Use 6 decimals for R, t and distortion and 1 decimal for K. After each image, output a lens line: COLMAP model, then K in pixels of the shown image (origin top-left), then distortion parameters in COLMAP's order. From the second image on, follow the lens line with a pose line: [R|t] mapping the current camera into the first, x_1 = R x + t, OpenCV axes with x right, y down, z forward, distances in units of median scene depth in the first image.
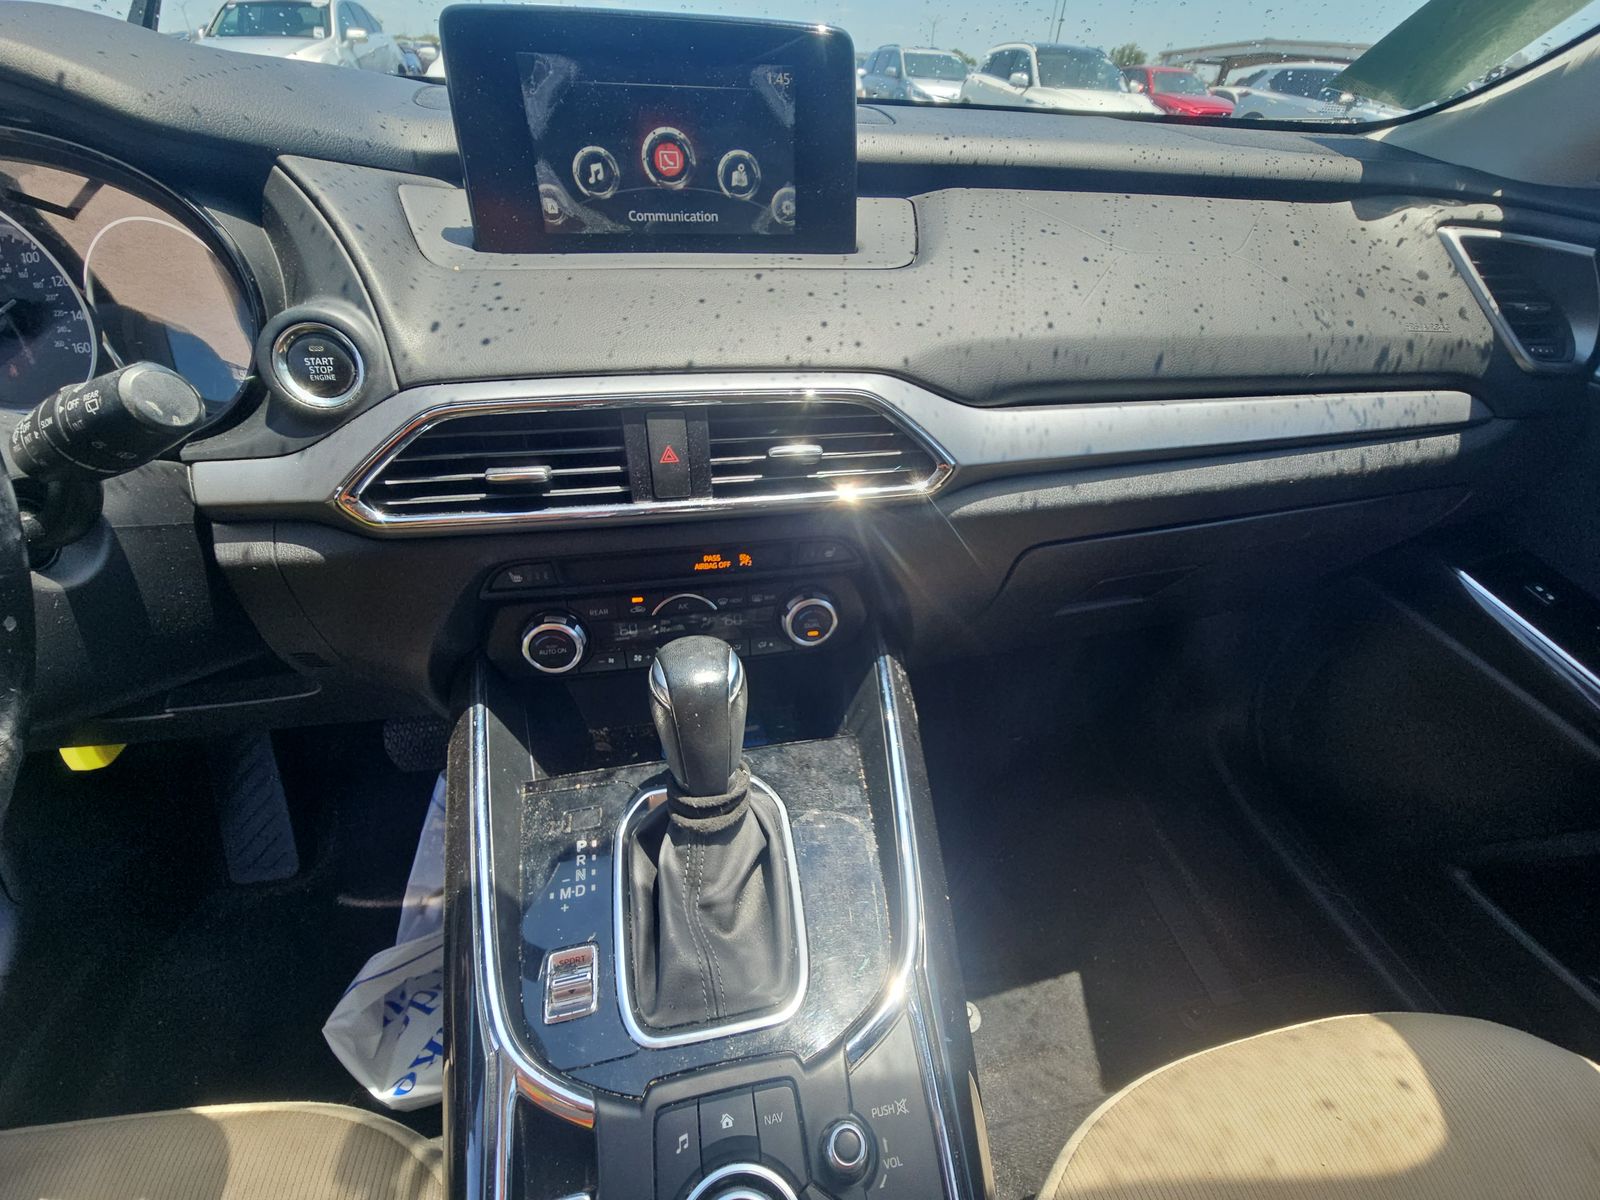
lens RADIAL K [[674.0, 0, 800.0], [0, 674.0, 600.0], [0, 0, 1]] dist [-0.001110, -0.010818]
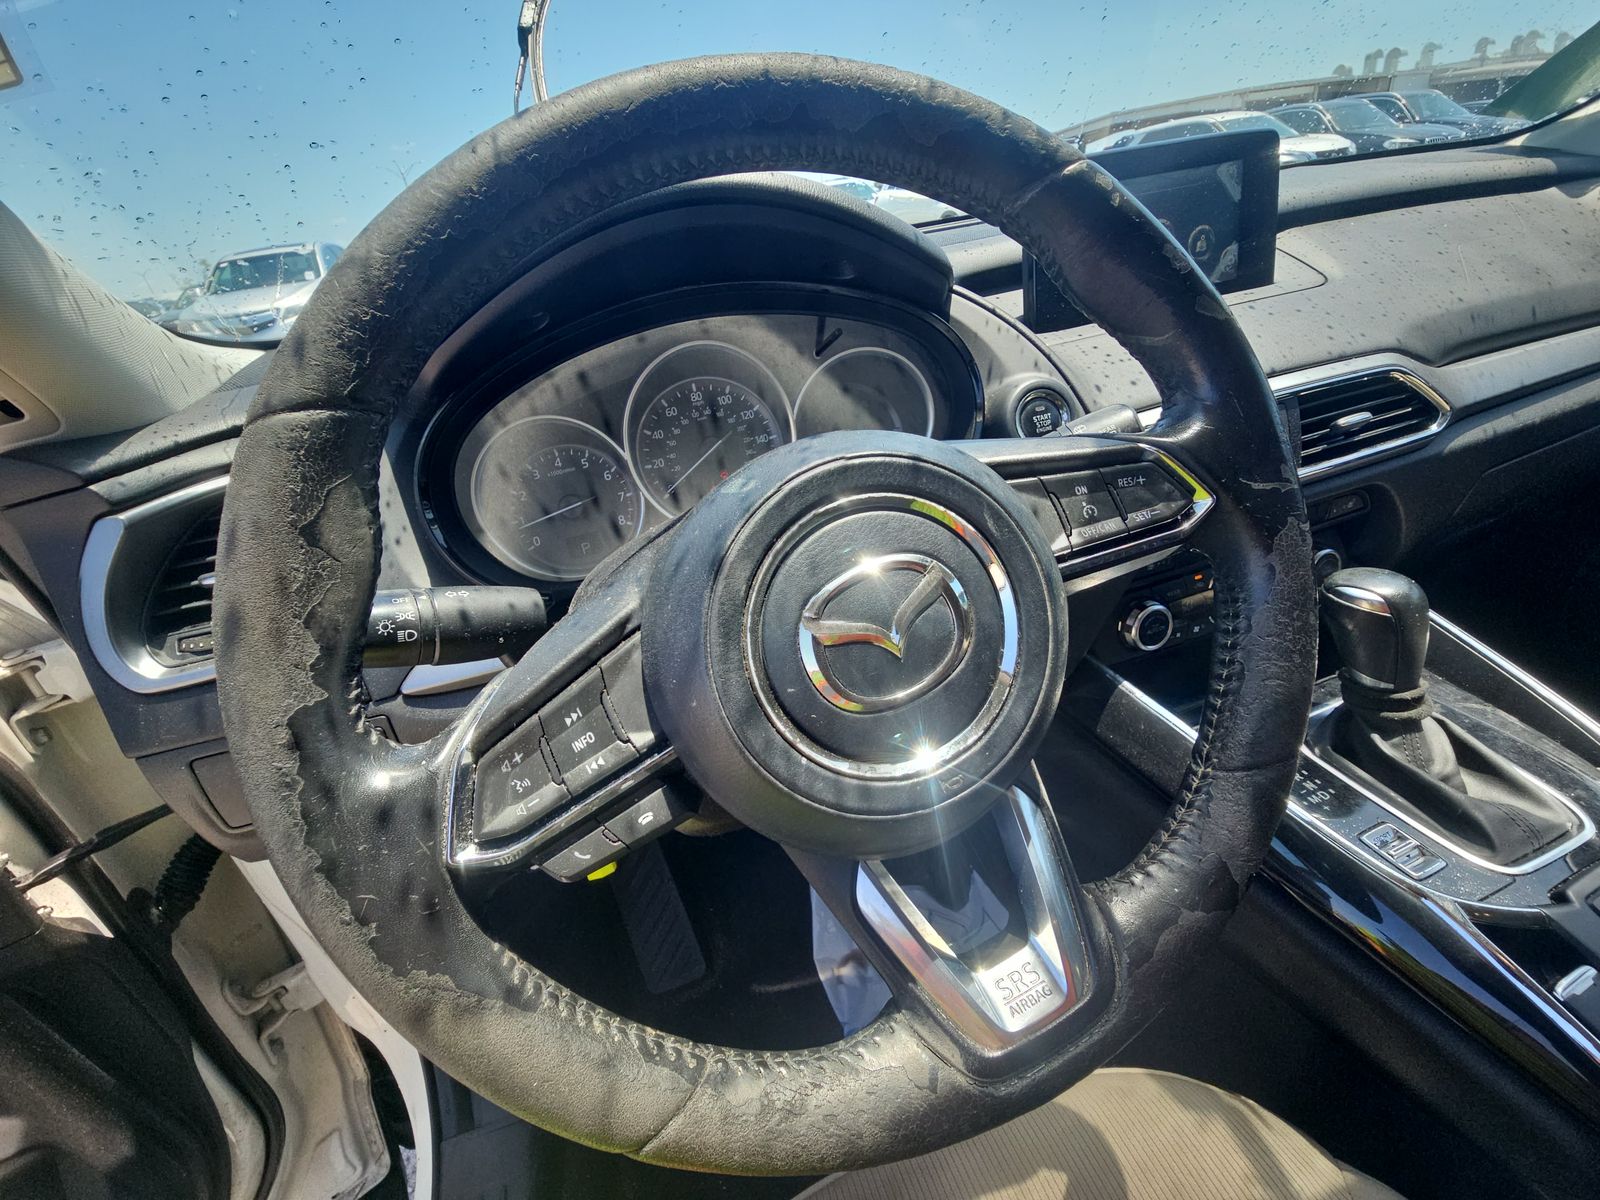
lens RADIAL K [[650.6, 0, 800.0], [0, 650.6, 600.0], [0, 0, 1]] dist [0.058042, -0.032140]
pose [[0.977048, -0.211538, 0.025090, -1.017337], [0.212897, 0.965663, -0.148899, 0.067931], [0.007269, 0.150823, 0.988534, -0.185221]]
